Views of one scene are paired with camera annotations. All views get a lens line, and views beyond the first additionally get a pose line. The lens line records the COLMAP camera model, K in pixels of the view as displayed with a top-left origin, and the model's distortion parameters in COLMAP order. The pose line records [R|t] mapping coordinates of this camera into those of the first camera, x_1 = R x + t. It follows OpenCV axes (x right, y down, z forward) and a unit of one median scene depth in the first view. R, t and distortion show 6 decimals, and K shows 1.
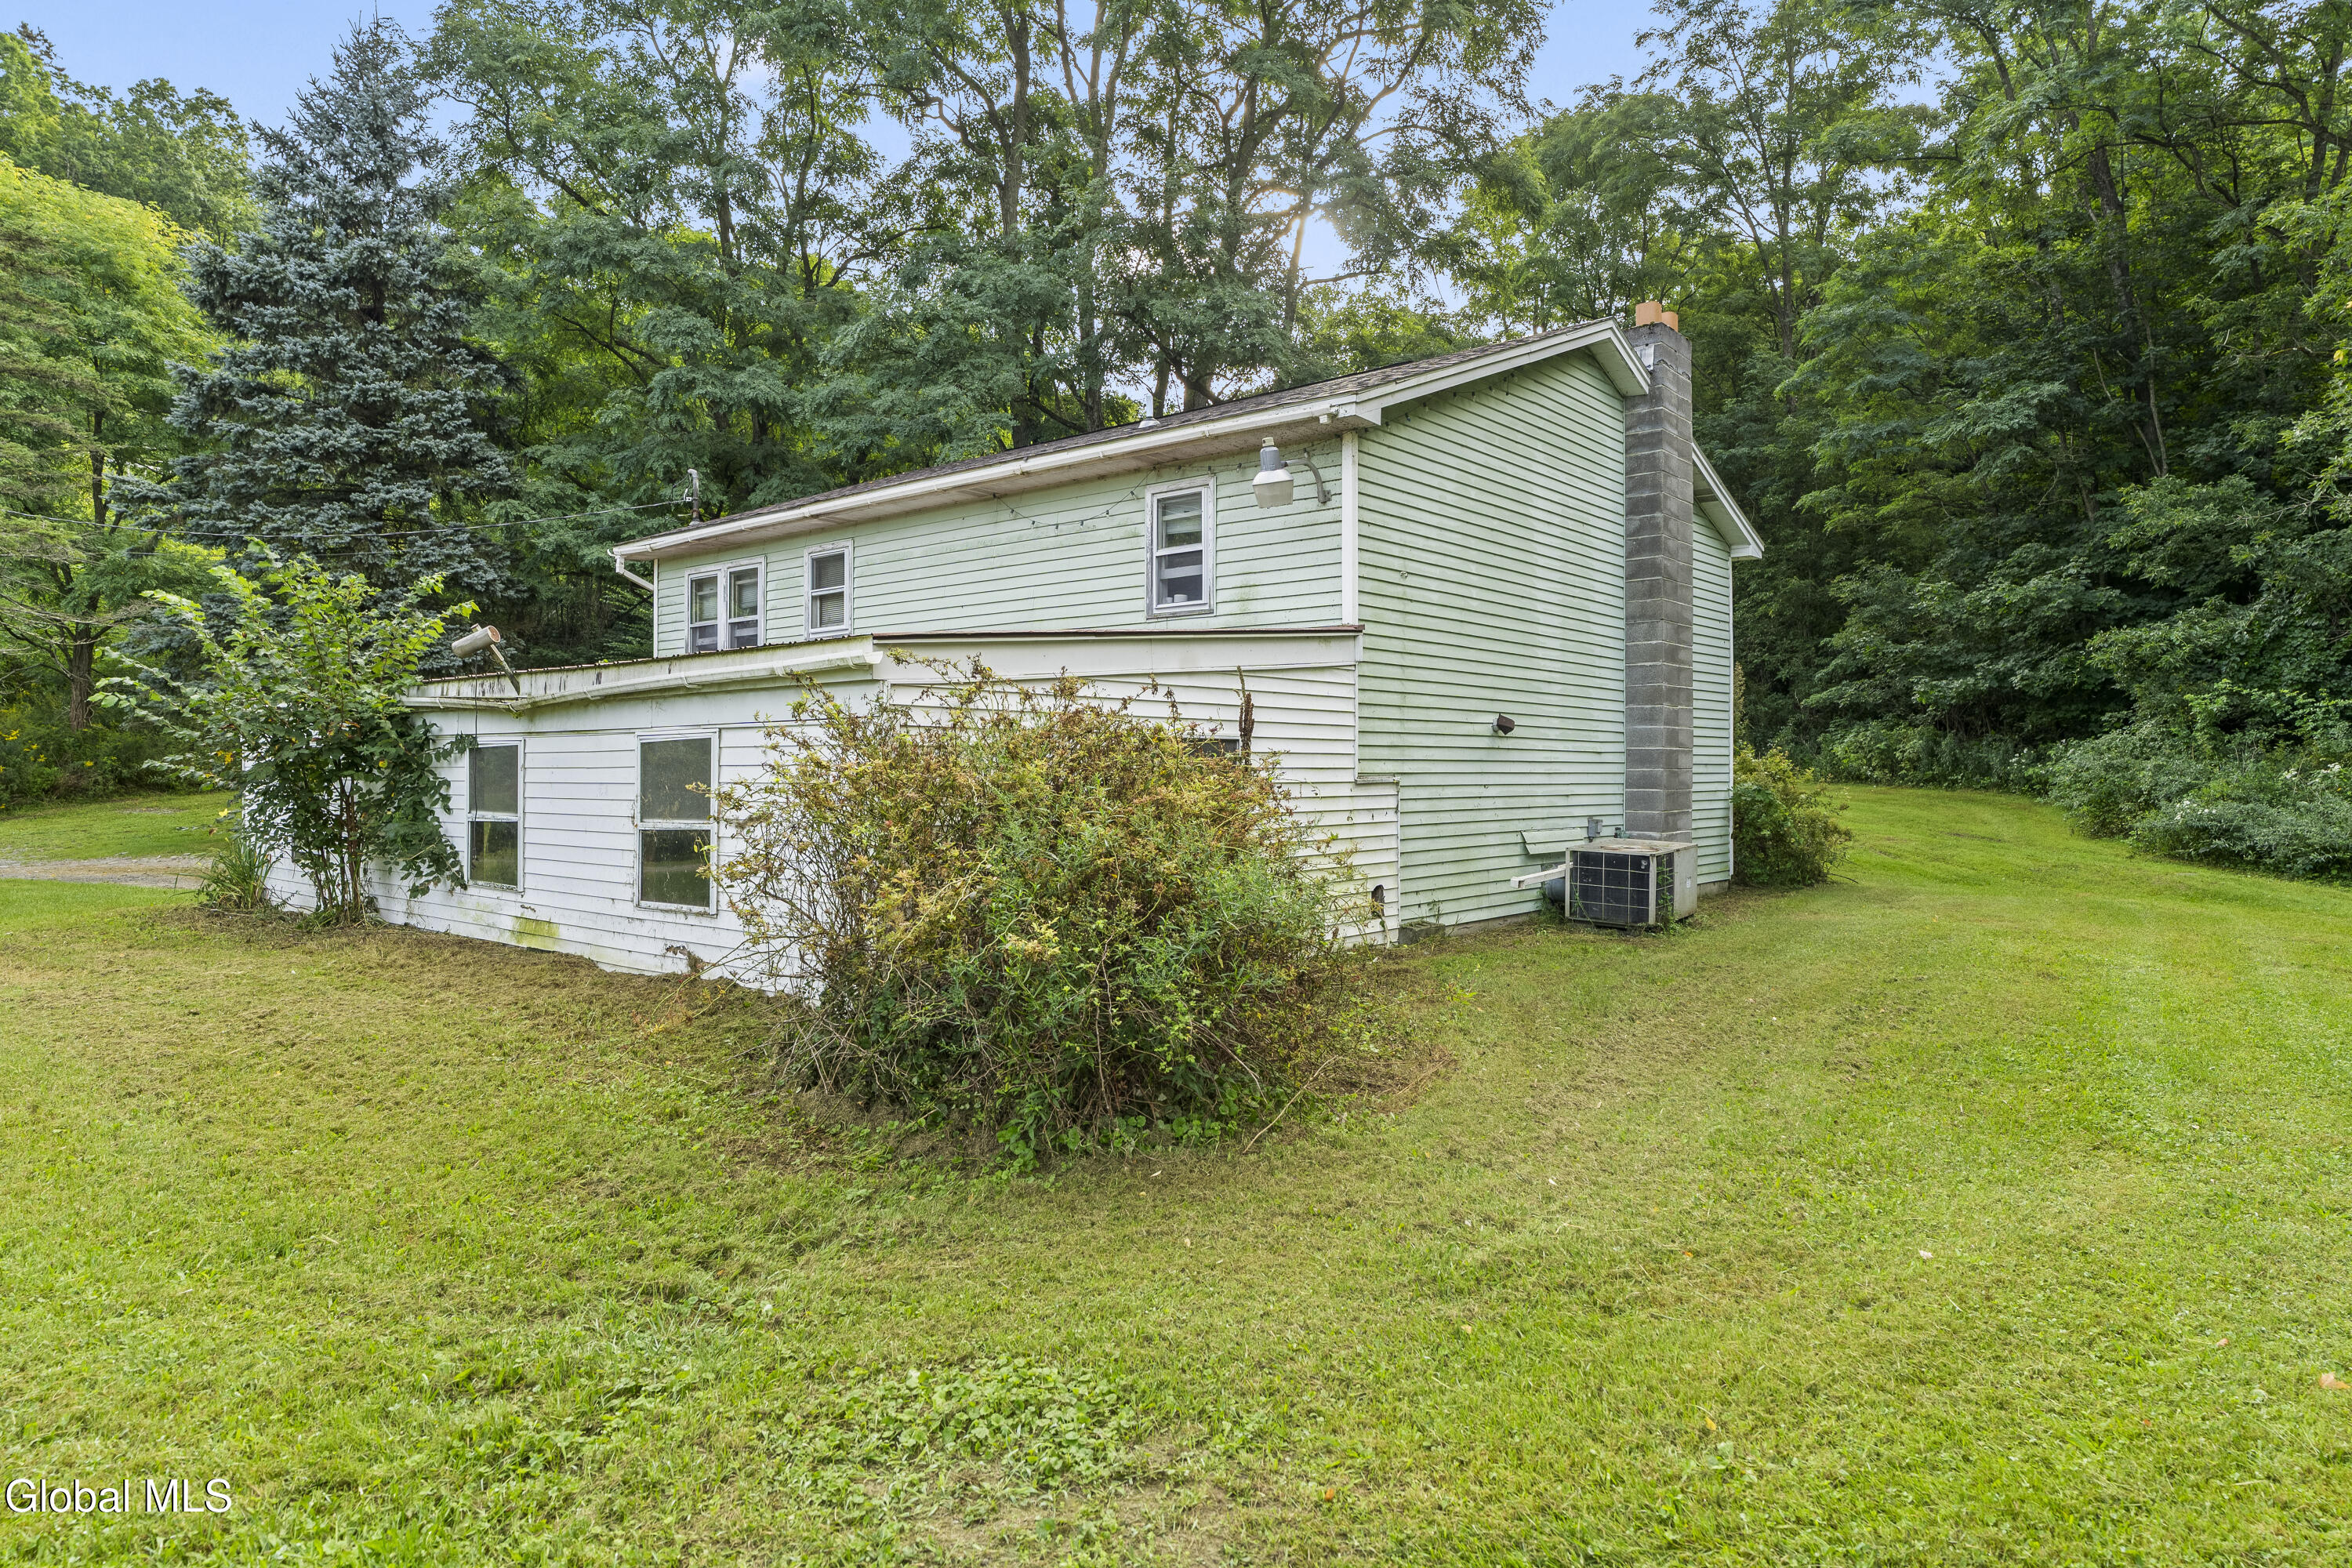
lens RADIAL K [[1421.6, 0, 1181.6], [0, 1421.6, 779.6], [0, 0, 1]] dist [0.001147, 0.000264]
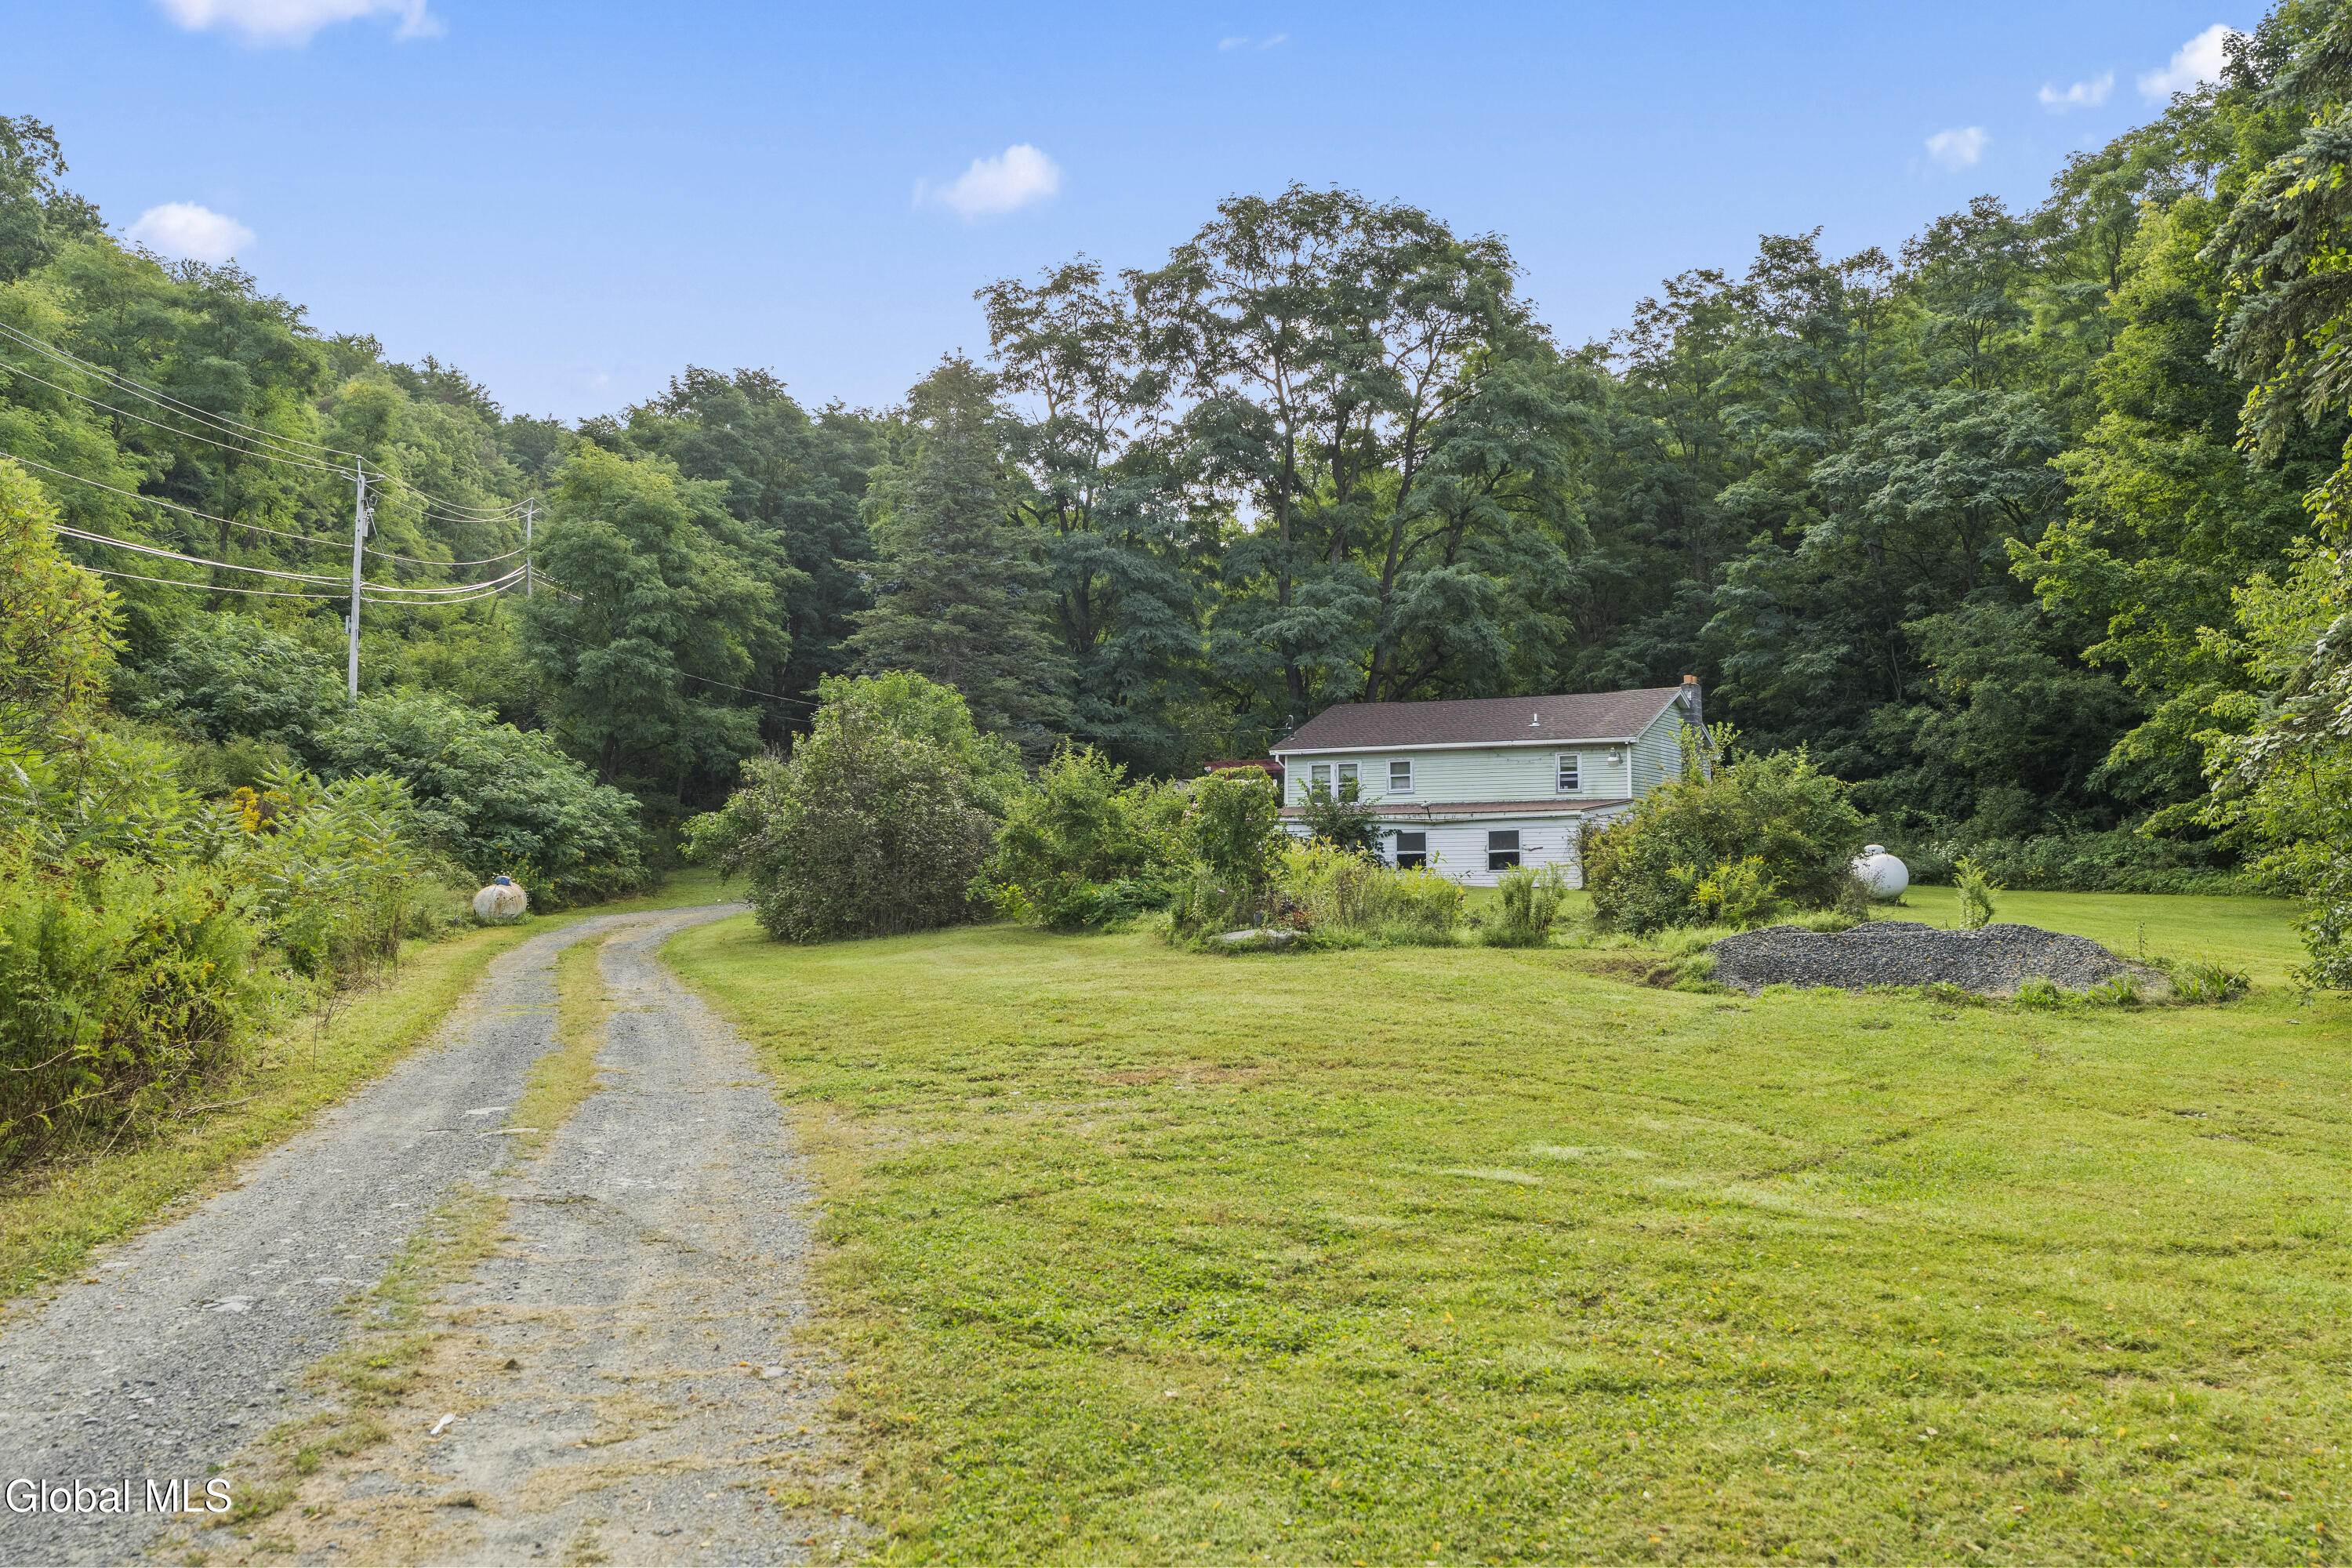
lens RADIAL K [[2145.7, 0, 1173.2], [0, 2145.7, 786.4], [0, 0, 1]] dist [0.005491, 0.000000]
pose [[0.980700, 0.004395, 0.195471, -1.462266], [0.005424, 0.998751, -0.049668, 0.085655], [-0.195445, 0.049770, 0.979451, -2.872987]]
